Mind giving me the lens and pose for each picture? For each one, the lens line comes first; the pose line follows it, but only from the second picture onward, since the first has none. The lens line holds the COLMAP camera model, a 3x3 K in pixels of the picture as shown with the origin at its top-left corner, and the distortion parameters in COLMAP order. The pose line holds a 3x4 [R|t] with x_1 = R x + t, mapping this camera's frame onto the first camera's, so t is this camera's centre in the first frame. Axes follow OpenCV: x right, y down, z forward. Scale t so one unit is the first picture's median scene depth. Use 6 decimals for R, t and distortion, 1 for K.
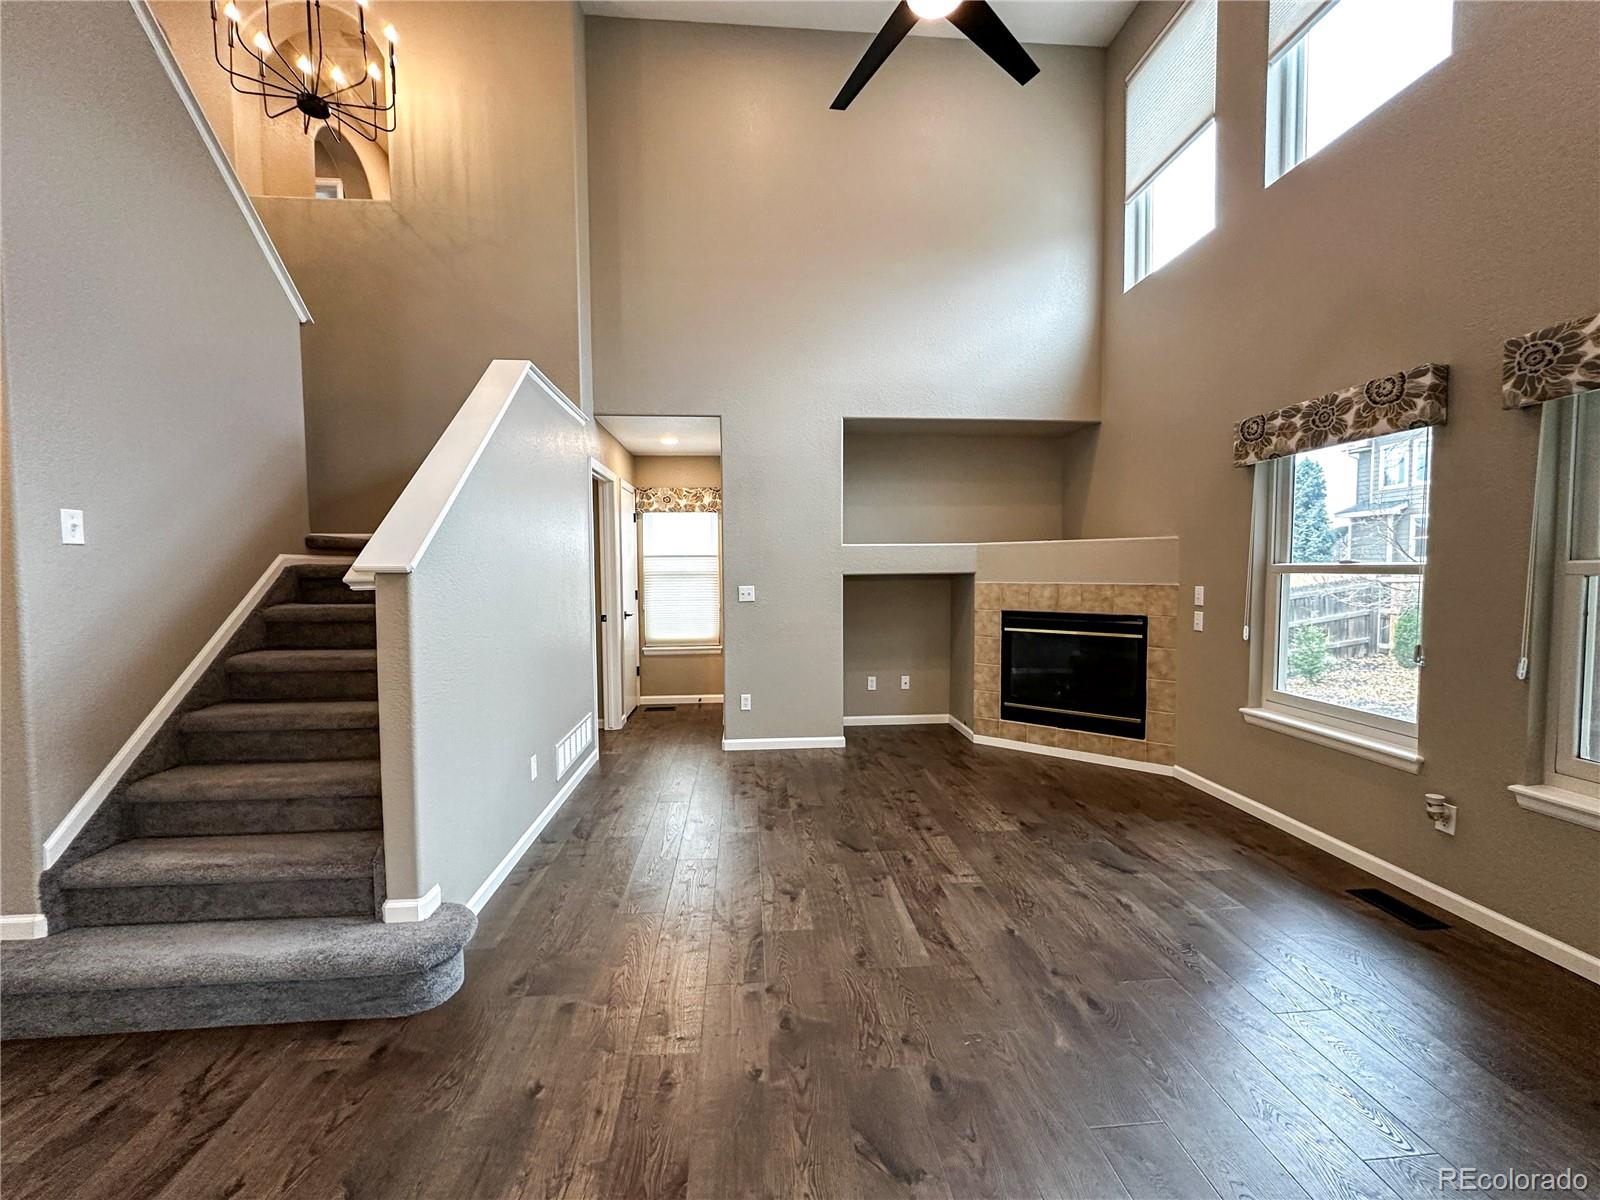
lens RADIAL K [[645.9, 0, 800.8], [0, 645.9, 600.0], [0, 0, 1]] dist [0.000996, 0.000168]
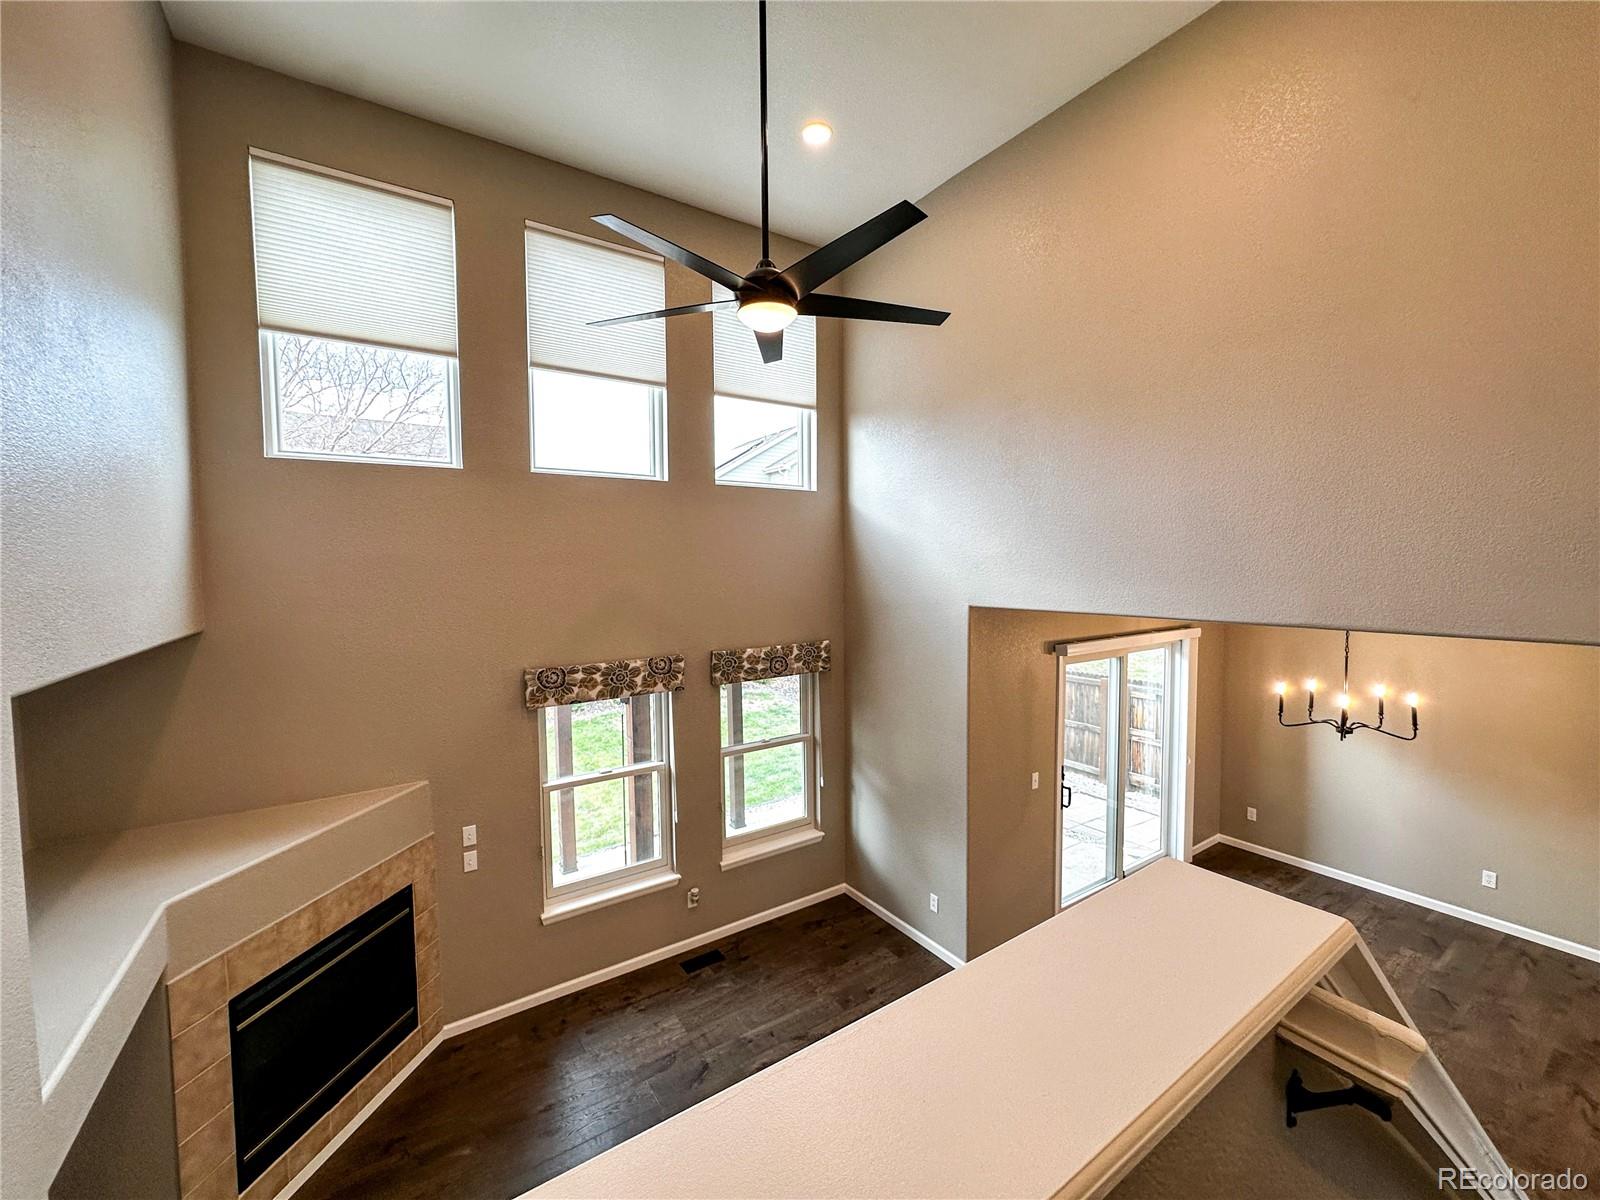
lens RADIAL K [[645.9, 0, 804.9], [0, 645.9, 600.5], [0, 0, 1]] dist [0.000996, 0.000168]
pose [[-0.488604, -0.042105, 0.871489, -0.465226], [0.050263, 0.995818, 0.076292, -0.409348], [-0.871057, 0.081080, -0.484444, 1.003585]]
